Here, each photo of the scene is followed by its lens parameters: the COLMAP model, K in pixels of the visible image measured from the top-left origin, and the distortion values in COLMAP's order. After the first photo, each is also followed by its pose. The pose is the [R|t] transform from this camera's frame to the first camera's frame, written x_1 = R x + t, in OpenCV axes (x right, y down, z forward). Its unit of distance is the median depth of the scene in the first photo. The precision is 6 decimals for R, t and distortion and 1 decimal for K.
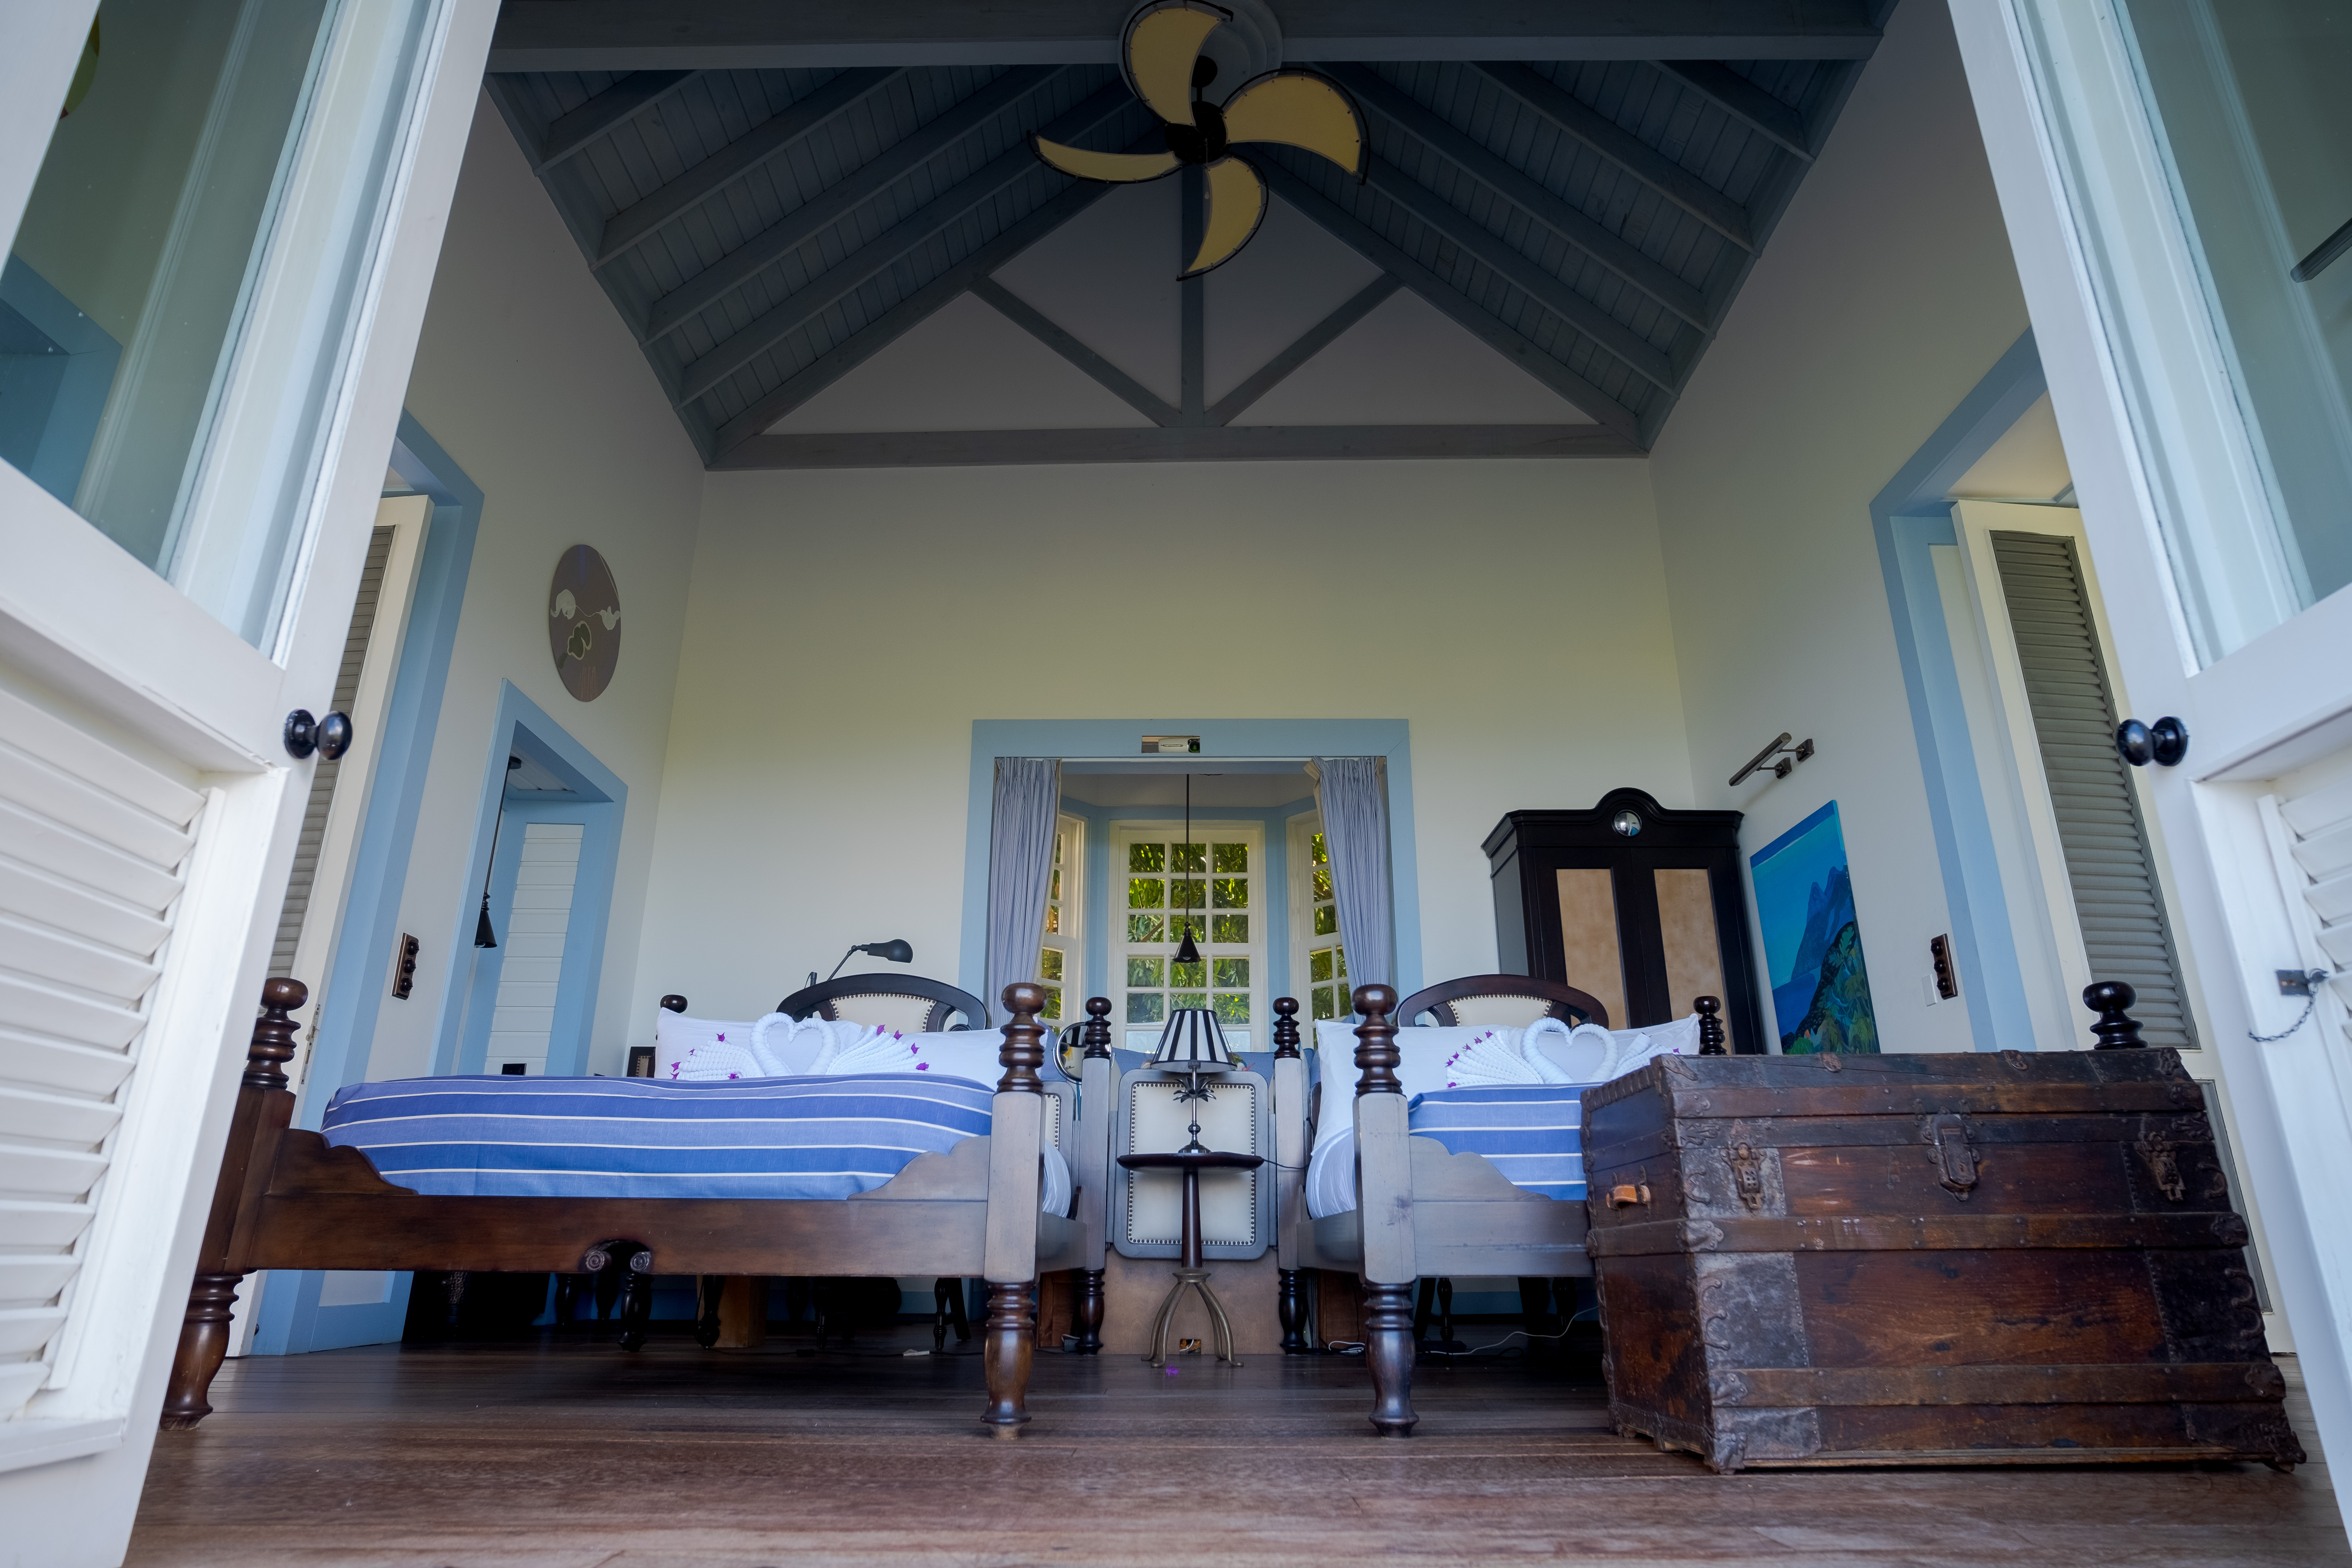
lens RADIAL K [[1318.3, 0, 1180.0], [0, 1318.3, 786.9], [0, 0, 1]] dist [-0.005954, -0.000465]
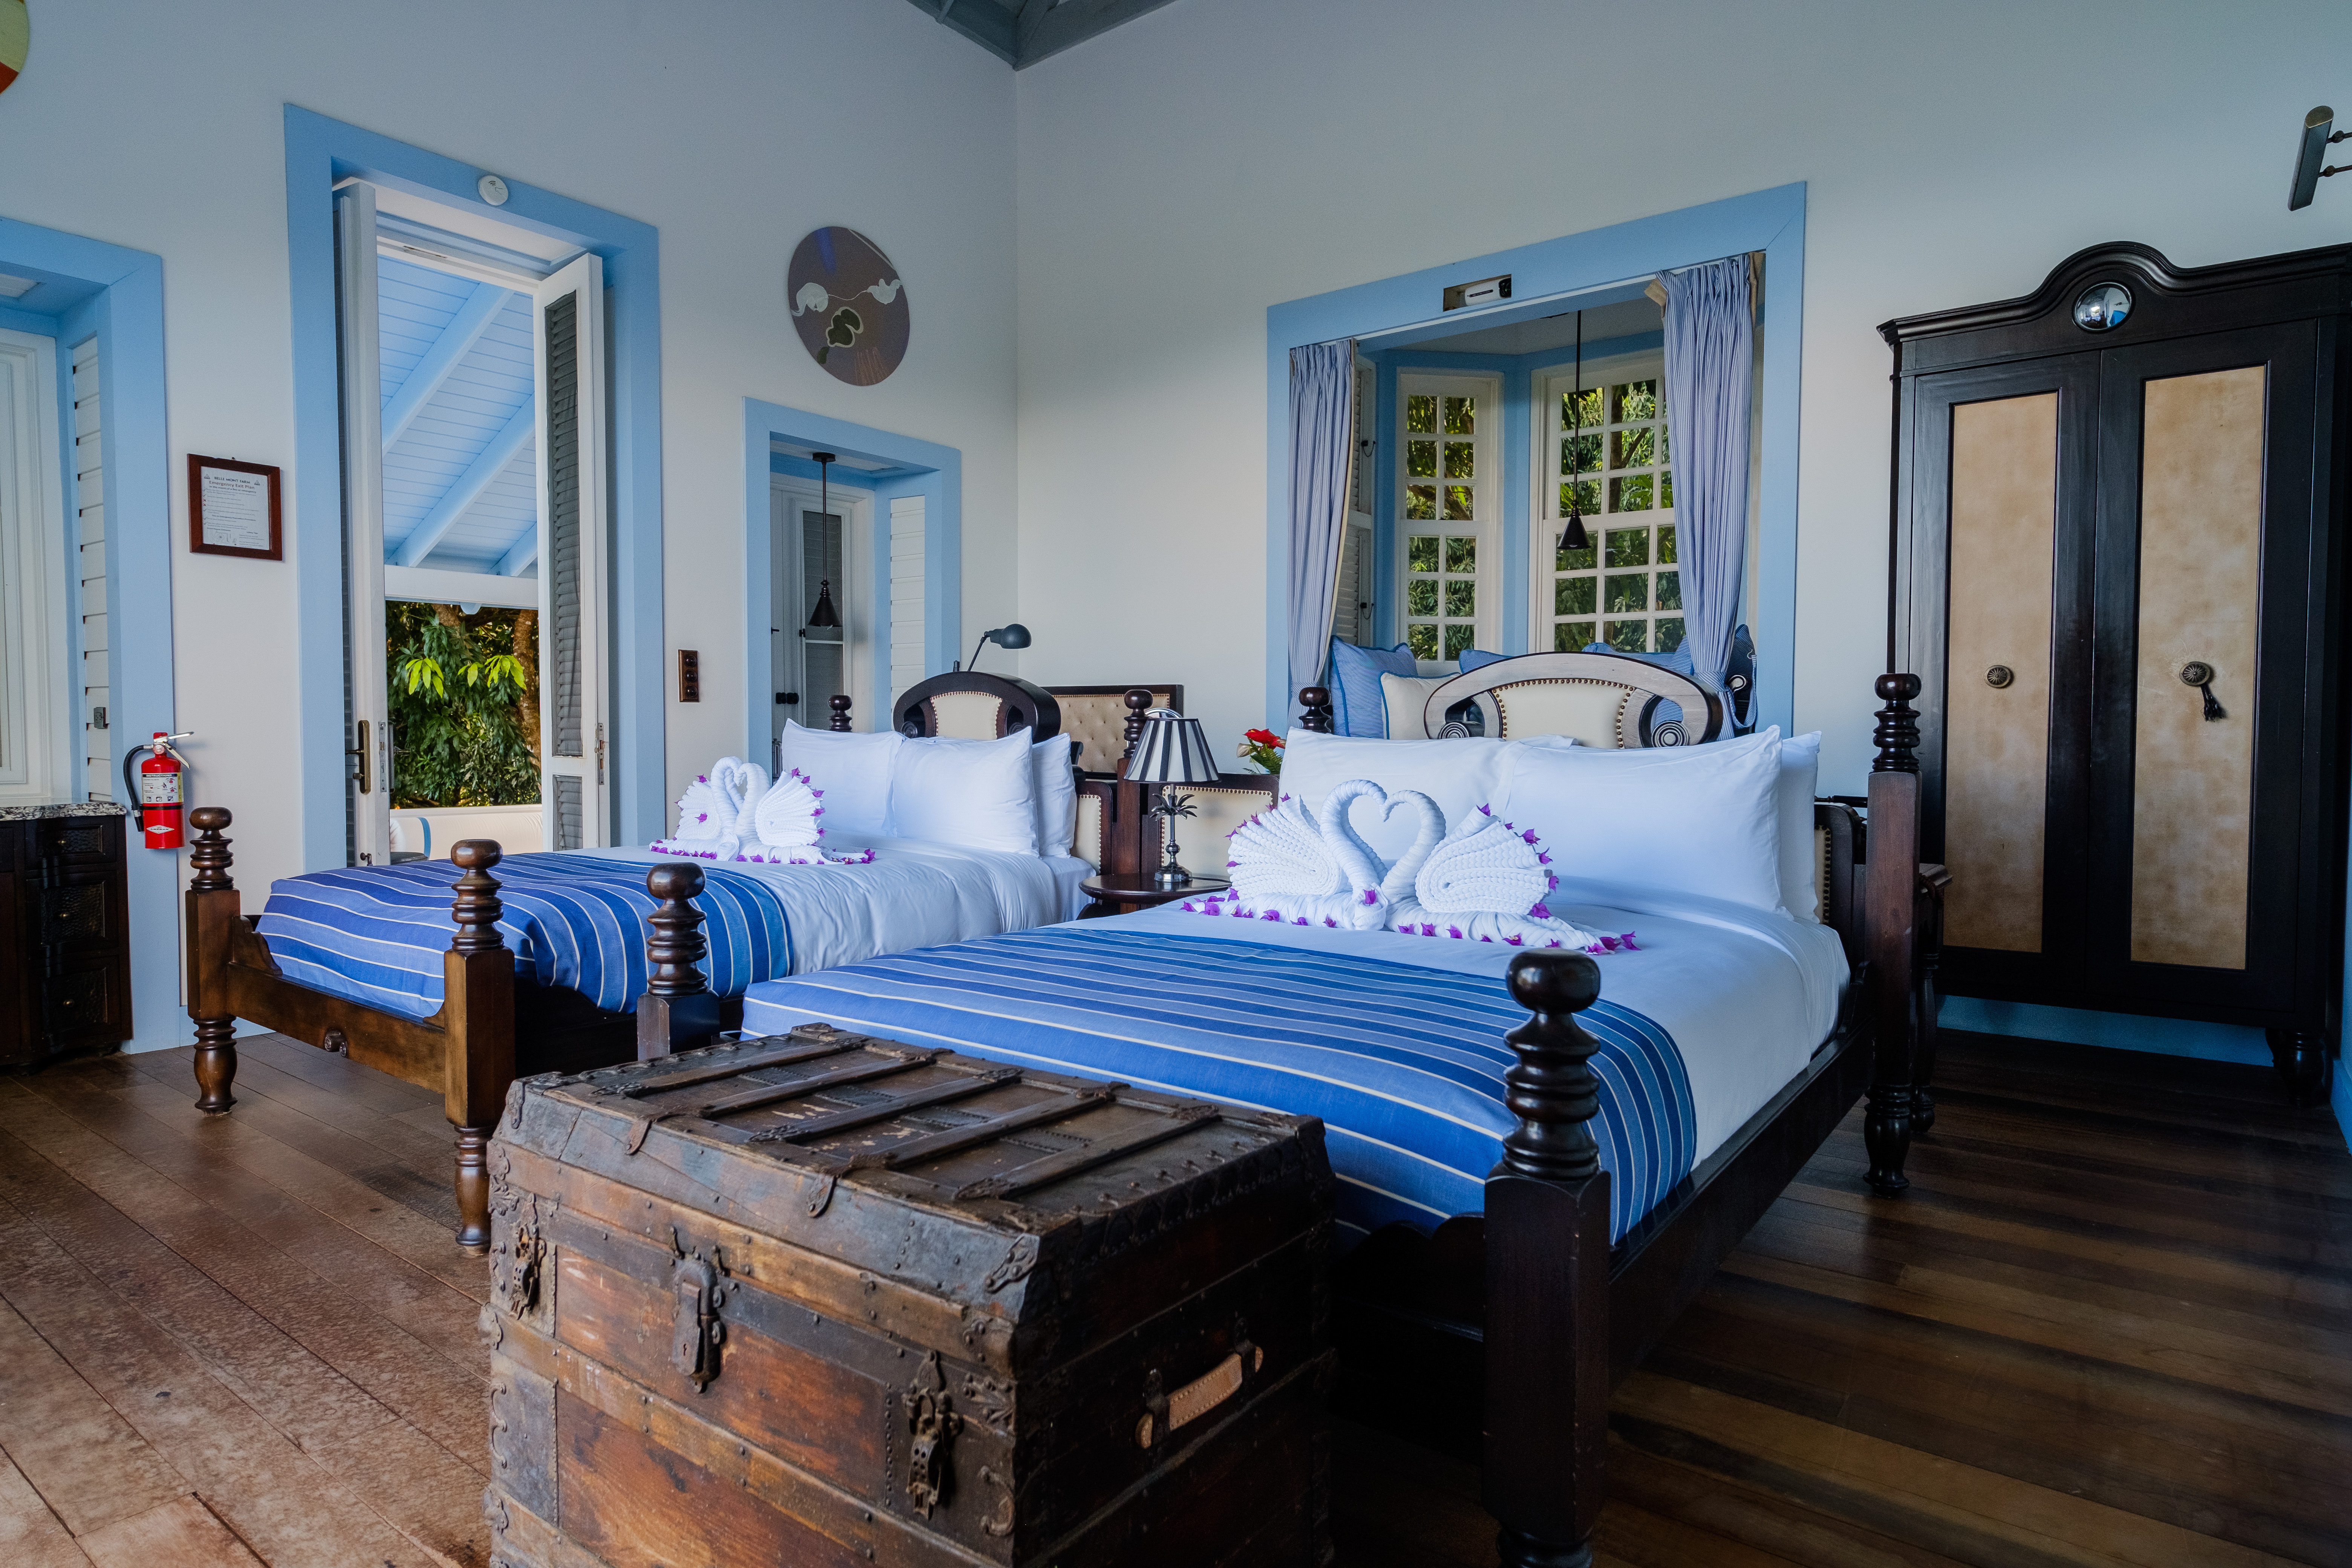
lens RADIAL K [[1305.6, 0, 1180.6], [0, 1305.6, 773.2], [0, 0, 1]] dist [0.014951, -0.000985]
pose [[0.799949, 0.021826, -0.599671, 0.378273], [0.197610, 0.934014, 0.297603, -0.036659], [0.566597, -0.356568, 0.742851, 0.249375]]
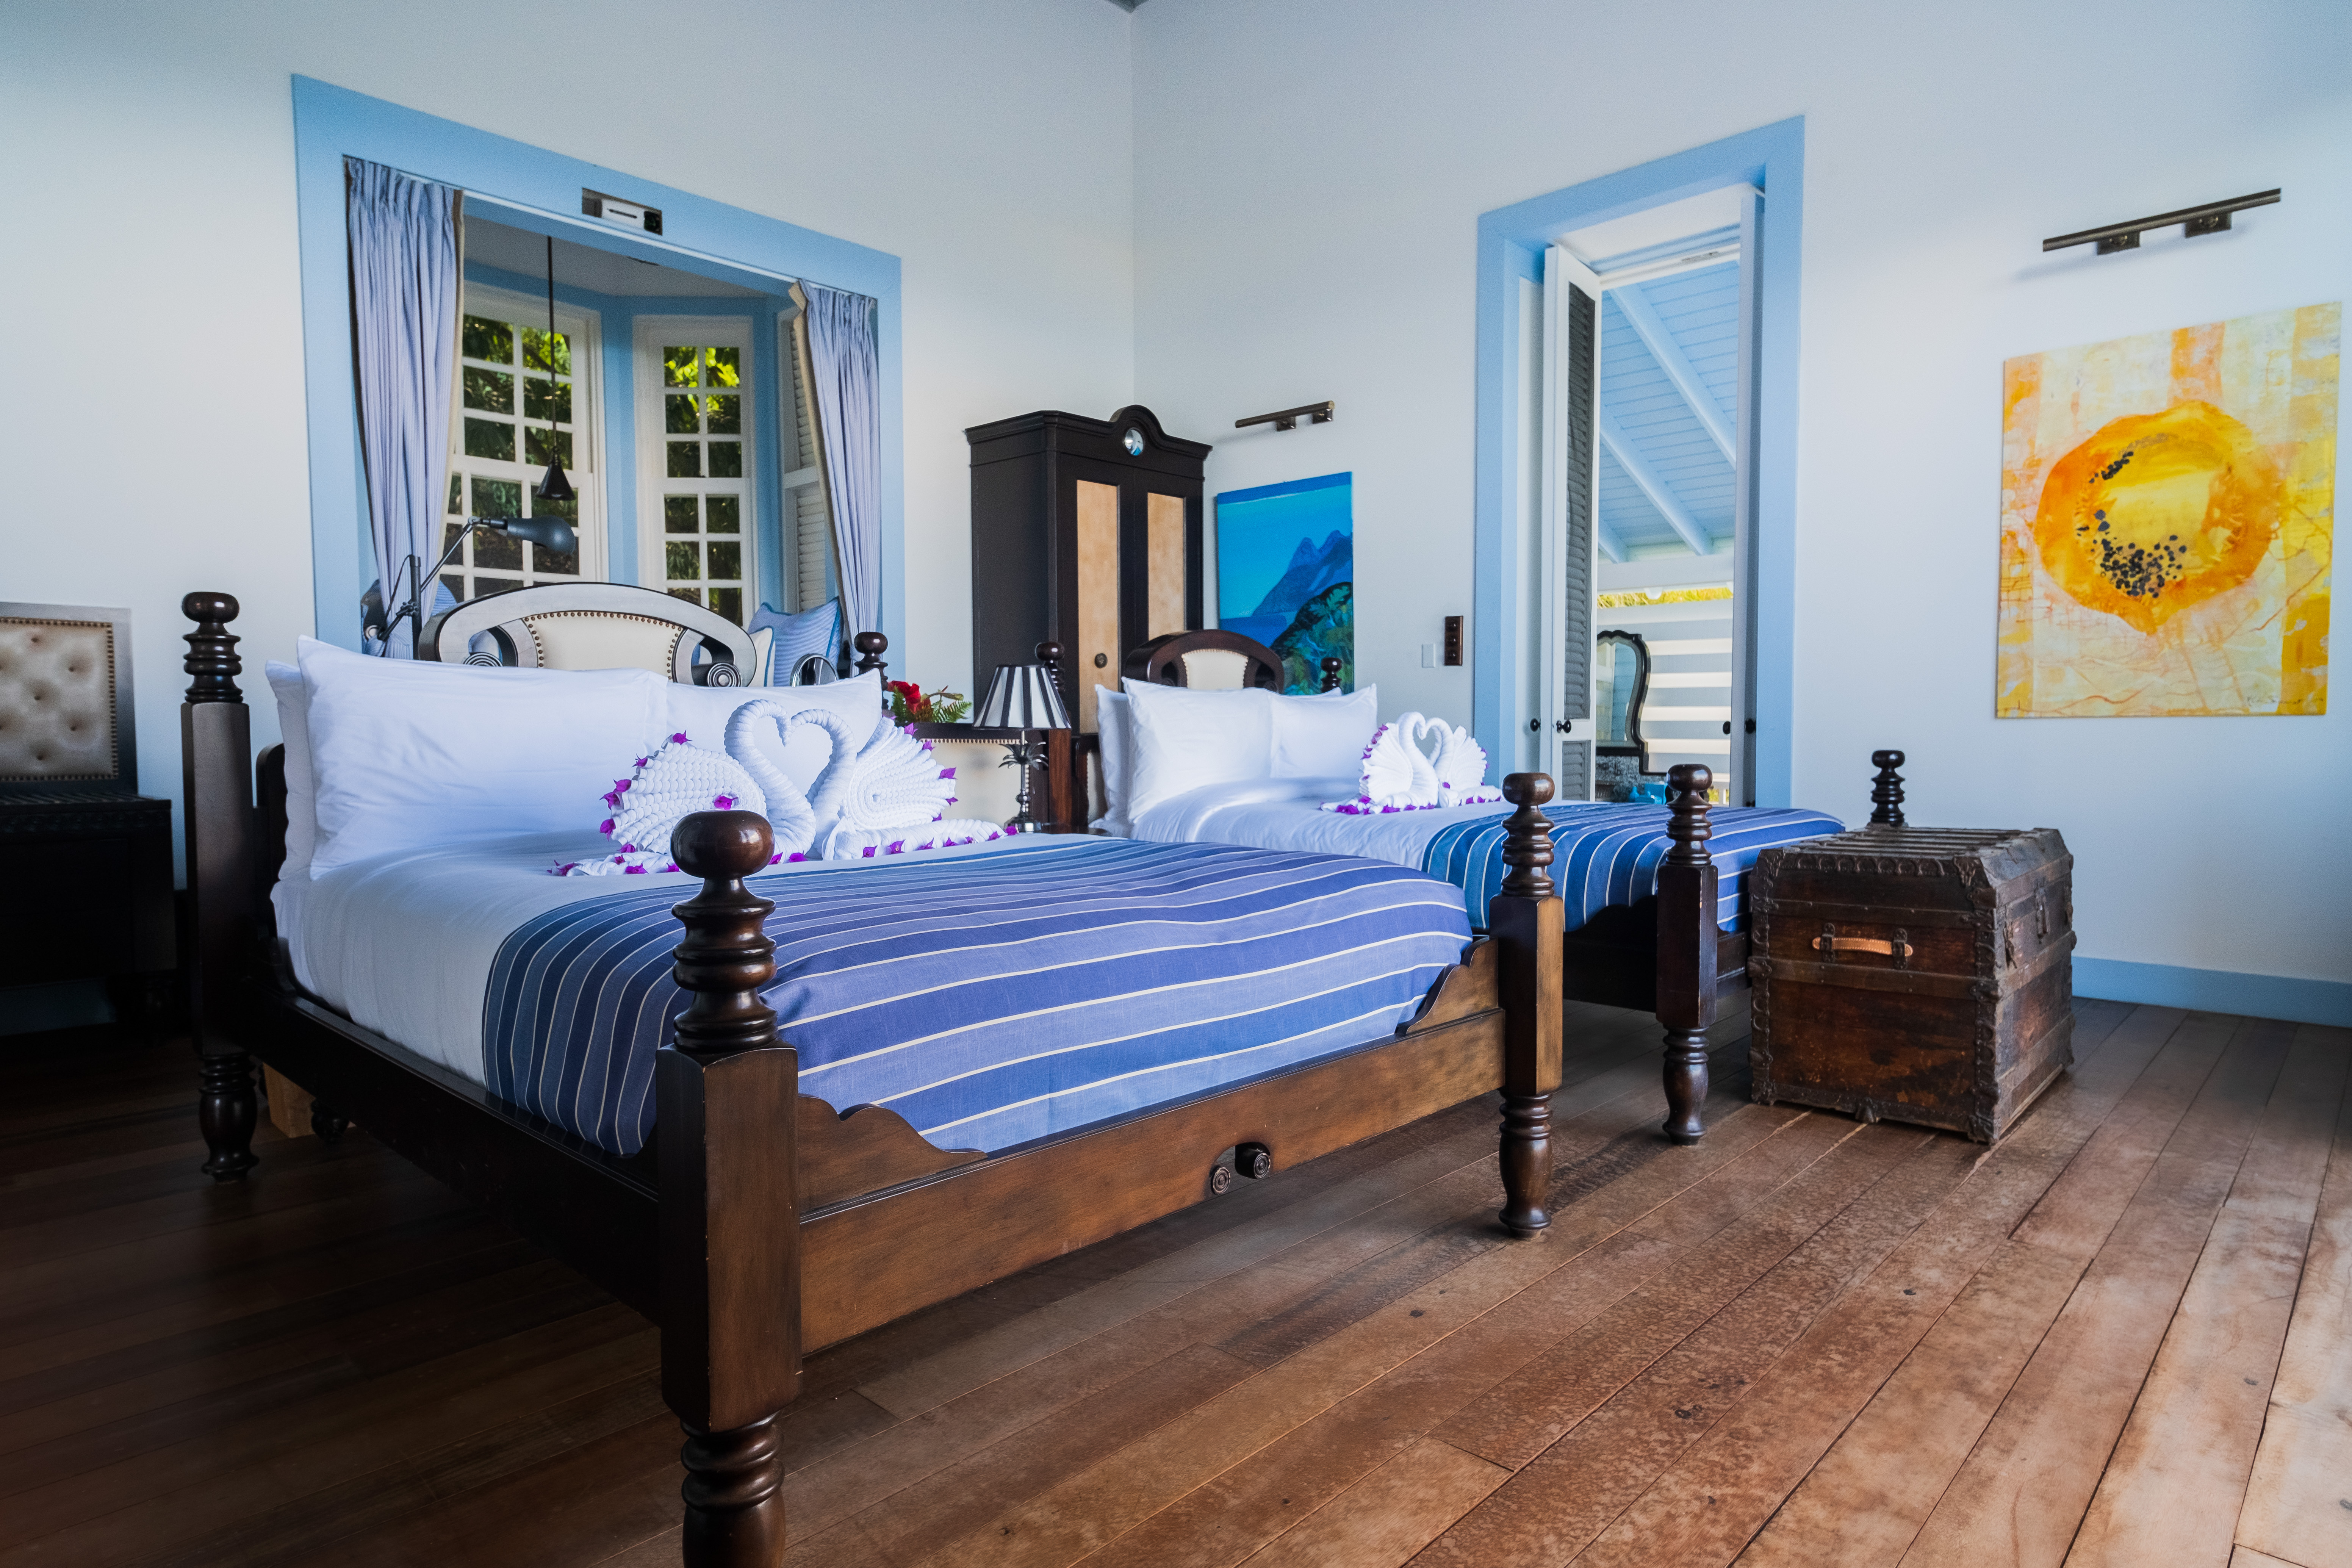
lens RADIAL K [[1318.3, 0, 1180.0], [0, 1318.3, 786.9], [0, 0, 1]] dist [-0.005954, -0.000465]
pose [[0.684803, -0.036086, 0.727834, -0.384269], [-0.239760, 0.932010, 0.271794, -0.008781], [-0.688157, -0.360631, 0.629592, 0.259034]]
